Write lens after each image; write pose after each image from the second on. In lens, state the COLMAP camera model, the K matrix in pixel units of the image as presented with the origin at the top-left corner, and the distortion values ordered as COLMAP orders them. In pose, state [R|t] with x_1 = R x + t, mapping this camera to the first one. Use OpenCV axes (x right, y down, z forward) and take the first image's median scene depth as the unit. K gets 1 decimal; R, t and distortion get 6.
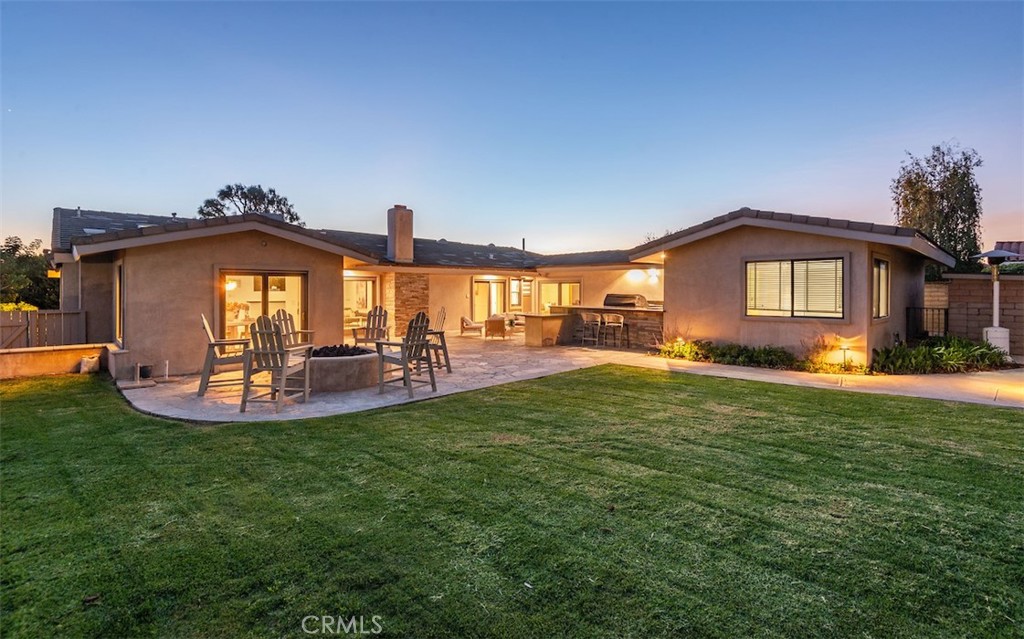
lens RADIAL K [[482.2, 0, 508.4], [0, 482.2, 292.5], [0, 0, 1]] dist [-0.002504, -0.000502]
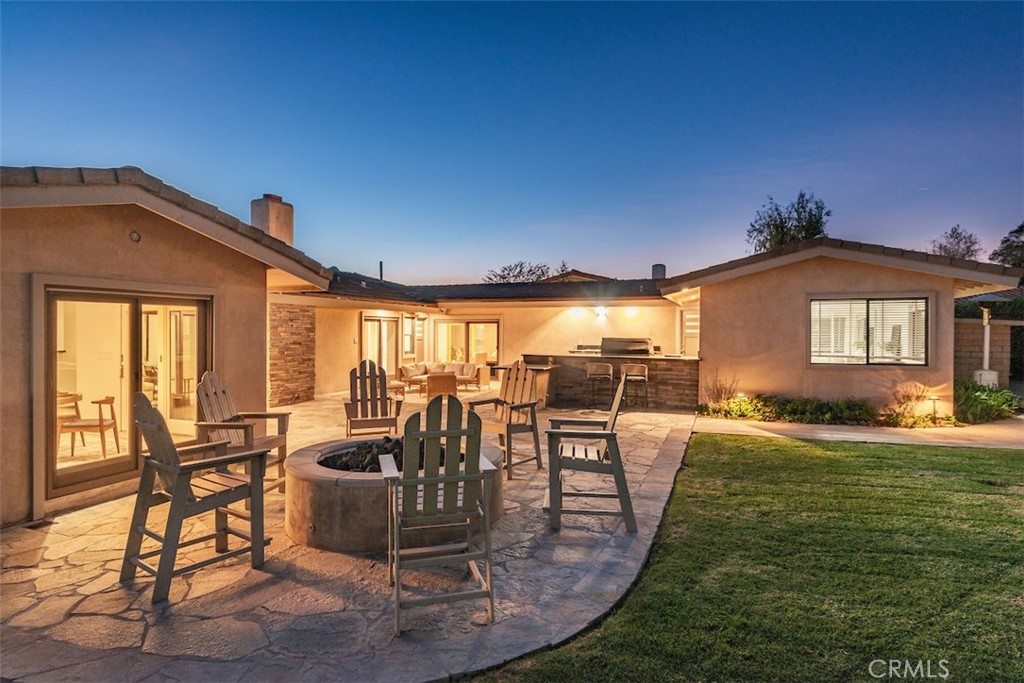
lens RADIAL K [[570.5, 0, 512.8], [0, 570.5, 344.6], [0, 0, 1]] dist [0.006334, -0.000010]
pose [[0.905697, -0.007108, 0.423866, -0.389890], [-0.000730, 0.999832, 0.018326, -0.003341], [-0.423925, -0.016907, 0.905540, 0.303894]]
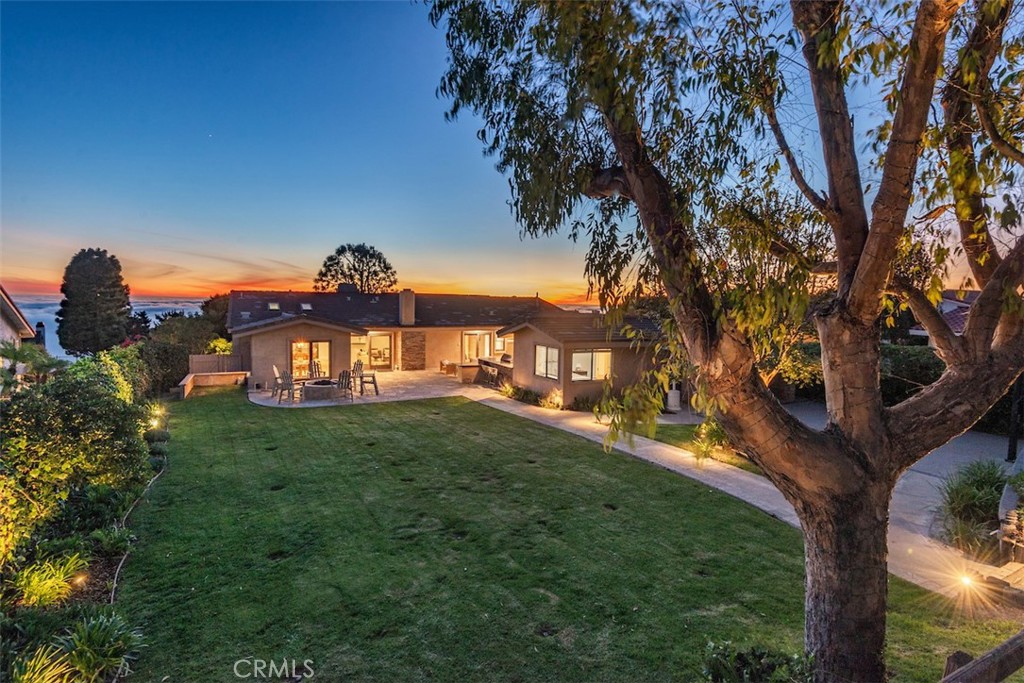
lens RADIAL K [[540.8, 0, 511.6], [0, 540.8, 336.4], [0, 0, 1]] dist [0.017478, -0.000500]
pose [[0.954423, 0.034868, -0.296415, 0.975629], [-0.017387, 0.997961, 0.061408, -0.212561], [0.297952, -0.053456, 0.953083, -0.929527]]
